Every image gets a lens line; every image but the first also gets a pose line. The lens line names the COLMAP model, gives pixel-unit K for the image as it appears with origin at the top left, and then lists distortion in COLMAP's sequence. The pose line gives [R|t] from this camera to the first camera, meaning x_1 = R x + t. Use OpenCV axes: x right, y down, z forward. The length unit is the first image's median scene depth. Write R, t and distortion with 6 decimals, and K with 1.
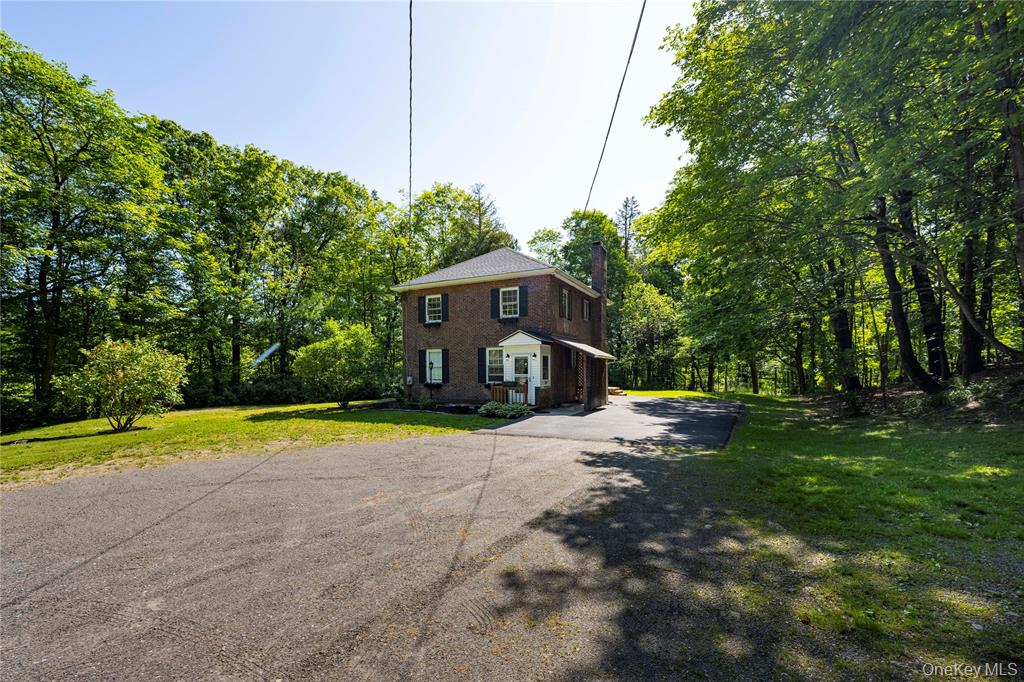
lens RADIAL K [[411.7, 0, 492.0], [0, 411.7, 365.7], [0, 0, 1]] dist [-0.000756, -0.000083]
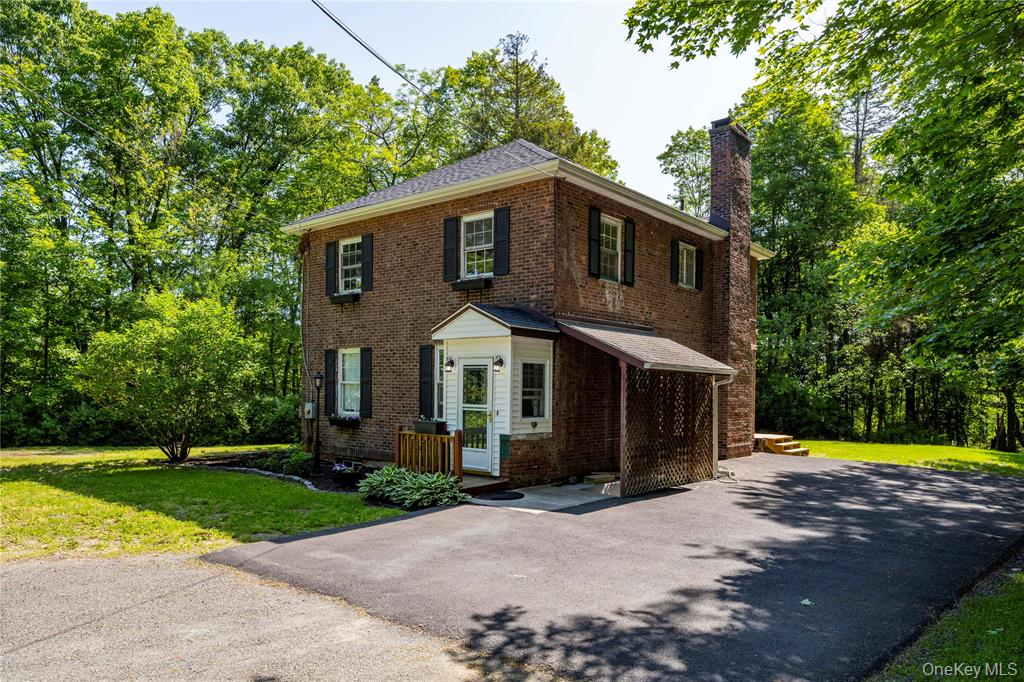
lens RADIAL K [[691.7, 0, 489.5], [0, 691.7, 367.4], [0, 0, 1]] dist [-0.000460, -0.001036]
pose [[0.977624, 0.013236, -0.209943, 0.215671], [-0.018060, 0.999615, -0.021078, -0.002883], [0.209583, 0.024397, 0.977486, 0.254414]]
